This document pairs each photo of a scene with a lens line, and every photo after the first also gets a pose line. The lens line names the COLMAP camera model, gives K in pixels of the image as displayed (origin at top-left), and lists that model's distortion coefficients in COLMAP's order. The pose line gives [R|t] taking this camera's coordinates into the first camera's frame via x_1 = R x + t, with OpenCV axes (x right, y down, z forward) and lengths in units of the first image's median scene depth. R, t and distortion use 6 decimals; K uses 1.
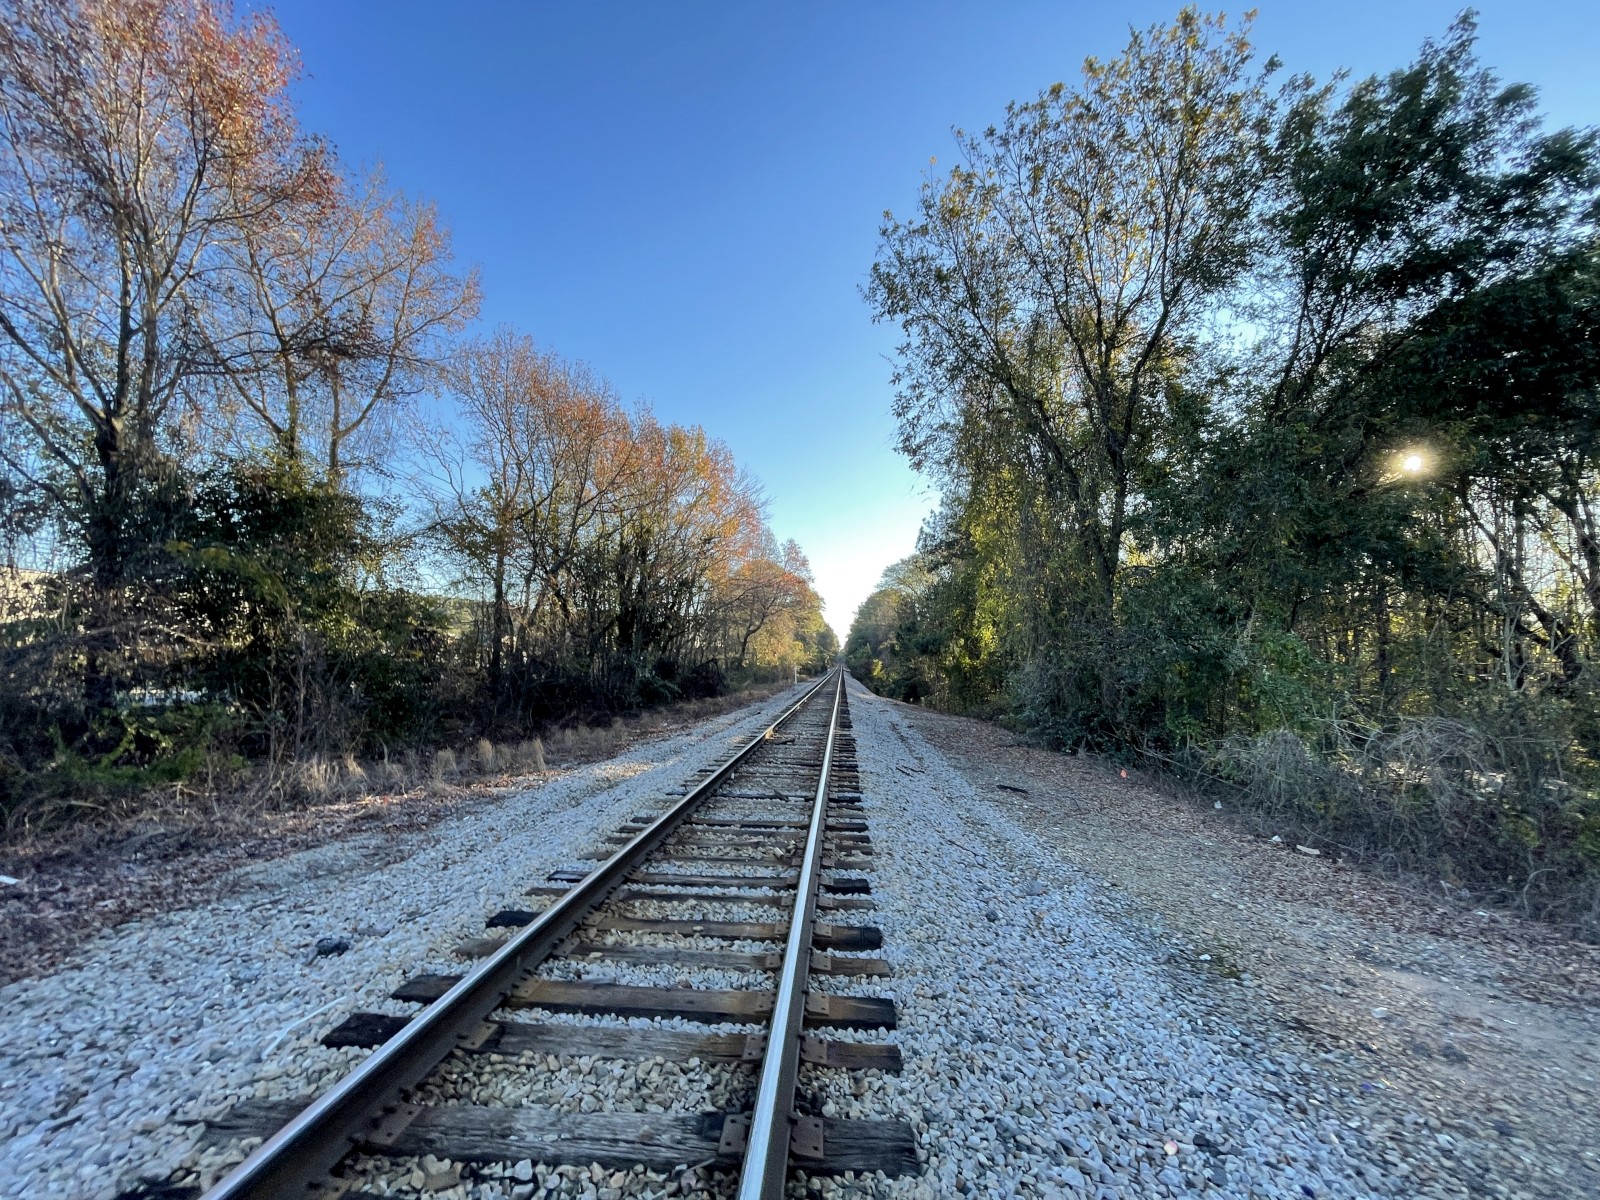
lens RADIAL K [[647.3, 0, 800.0], [0, 647.3, 600.0], [0, 0, 1]] dist [-0.000930, -0.000743]
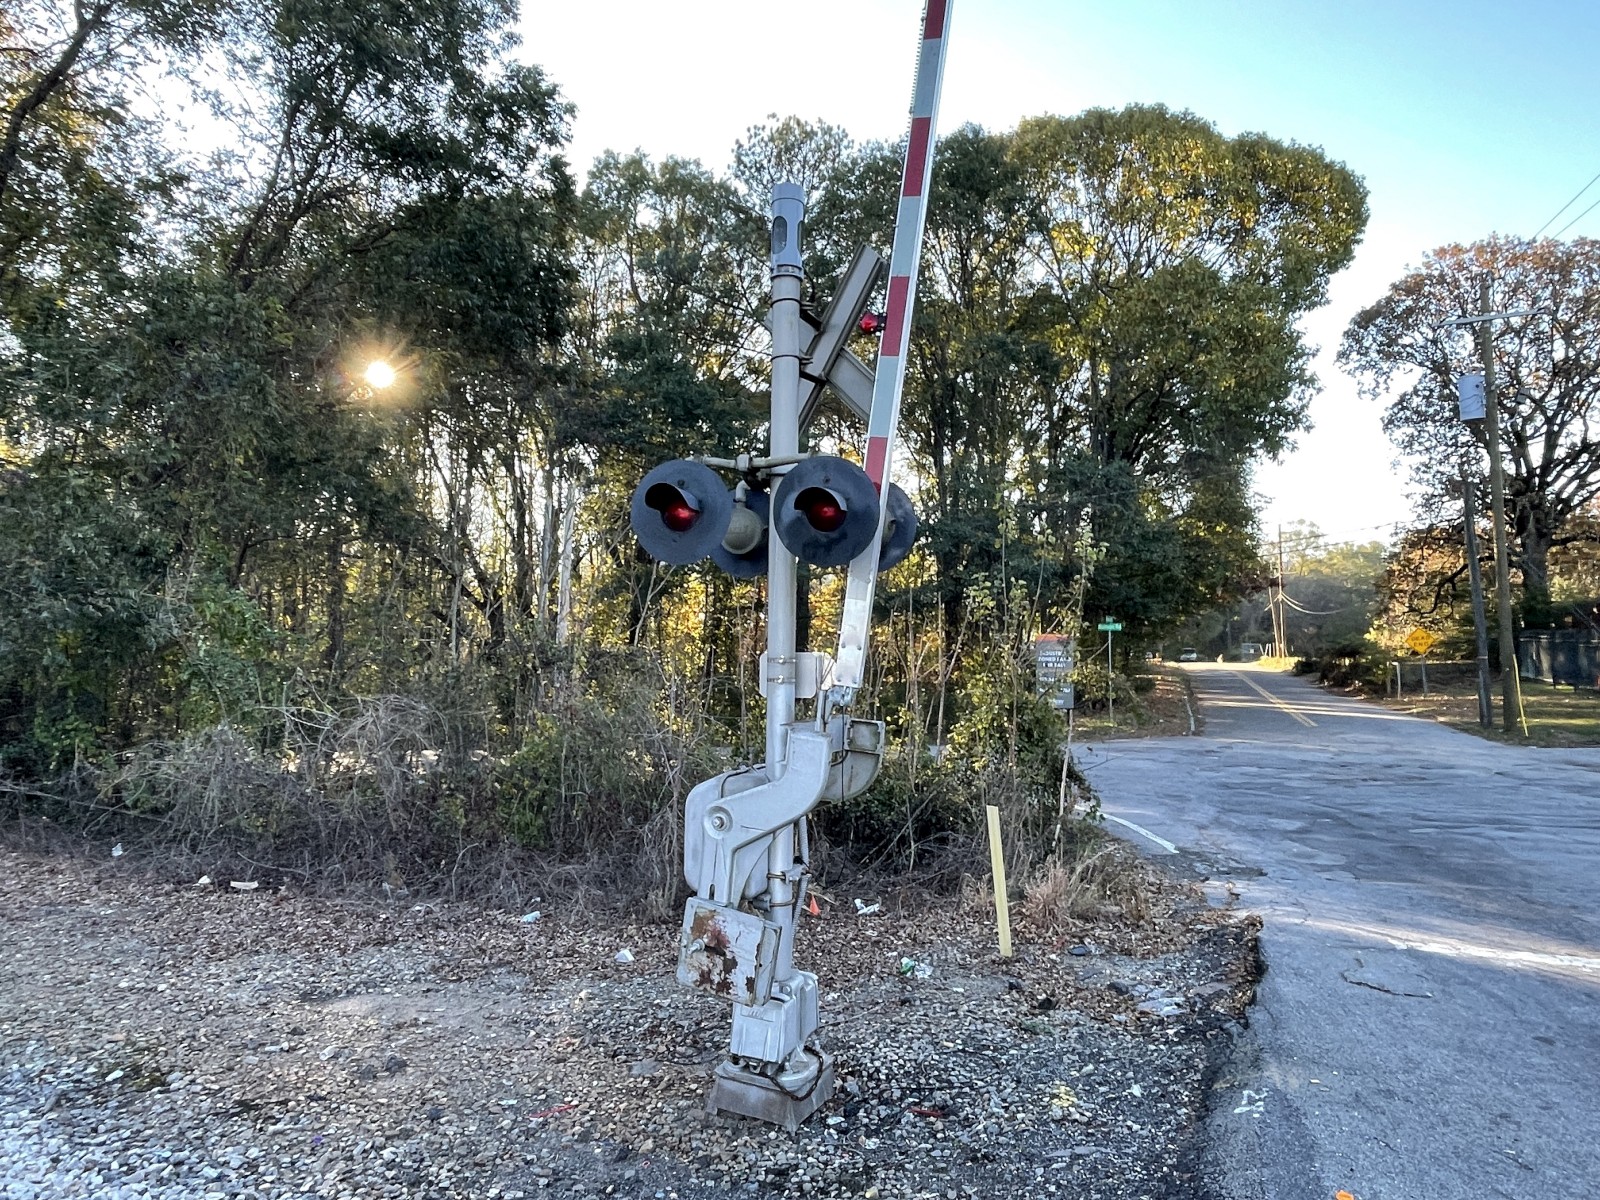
lens RADIAL K [[1027.9, 0, 800.0], [0, 1027.9, 600.0], [0, 0, 1]] dist [-0.004528, -0.000147]
pose [[0.399336, 0.016523, 0.916656, -0.028801], [-0.081090, 0.996556, 0.017363, -0.006786], [-0.913211, -0.081265, 0.399301, -0.014764]]
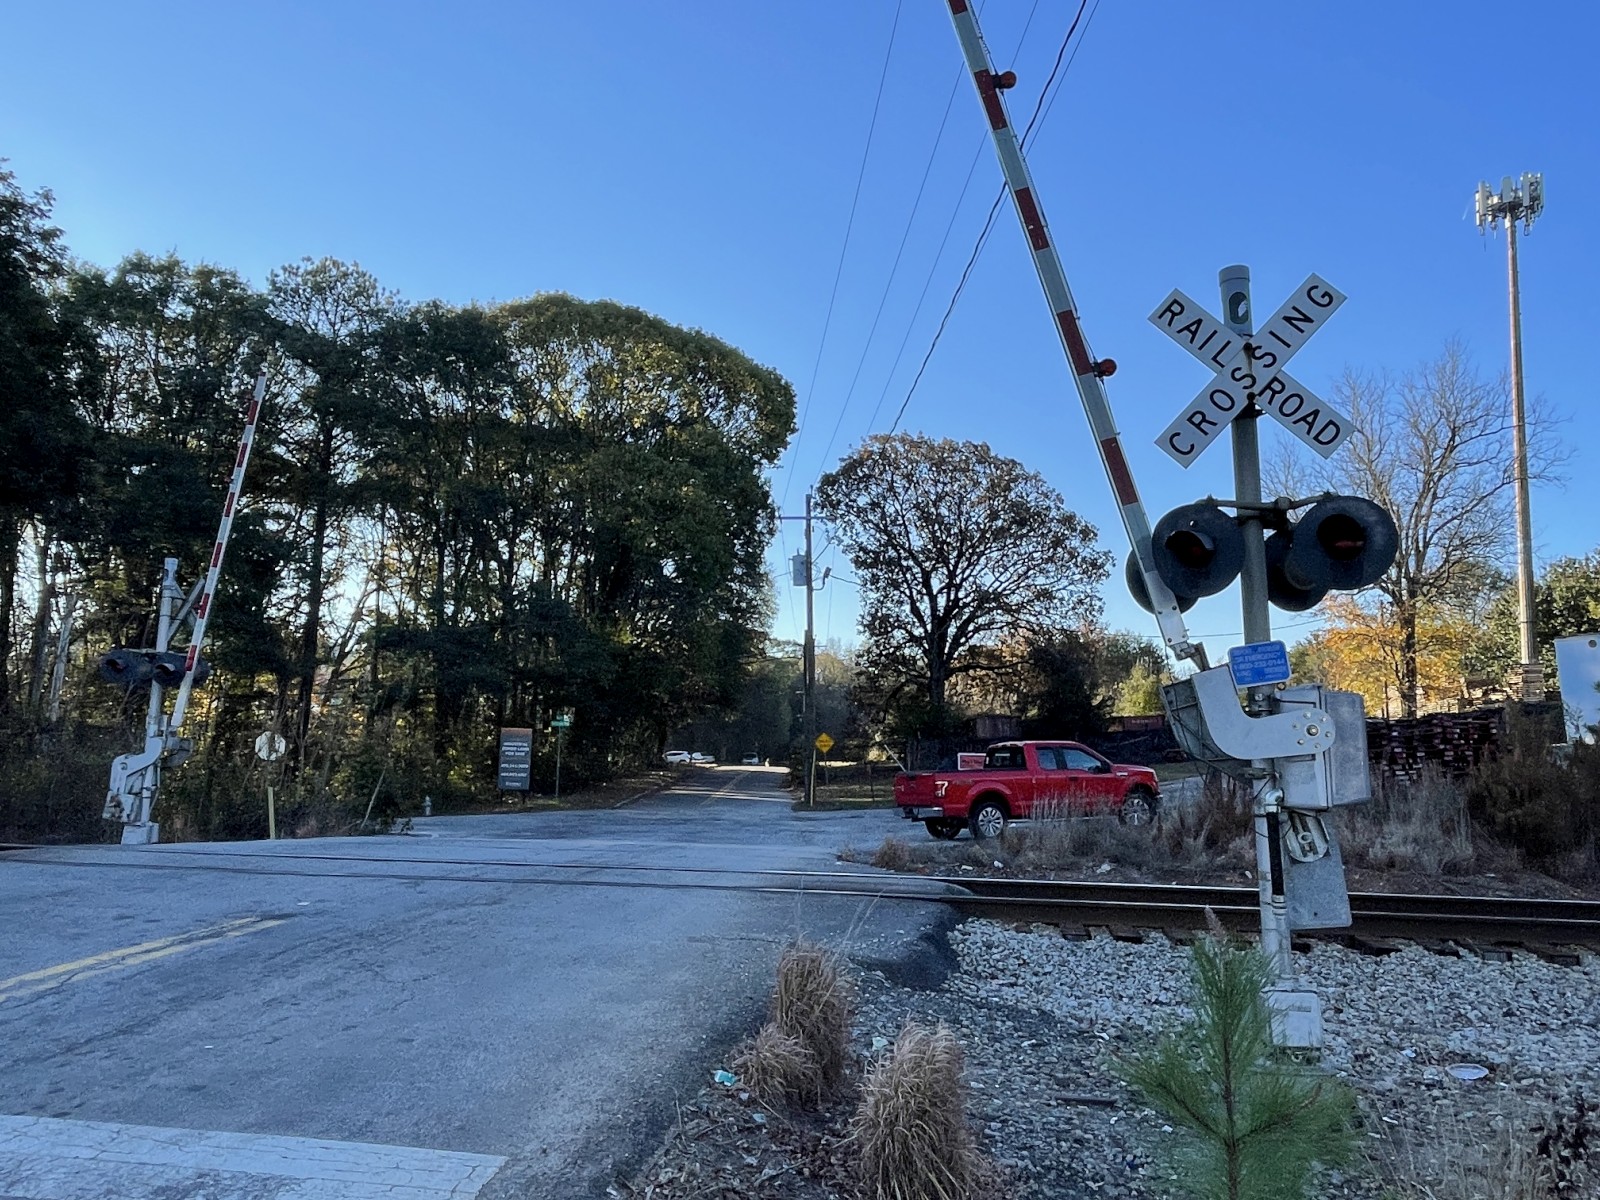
lens RADIAL K [[1156.5, 0, 800.0], [0, 1156.5, 600.0], [0, 0, 1]] dist [0.001185, -0.004145]
pose [[0.054540, 0.108859, 0.992560, -0.389048], [-0.121057, 0.987428, -0.101644, -0.028708], [-0.991146, -0.114613, 0.067033, -0.264414]]
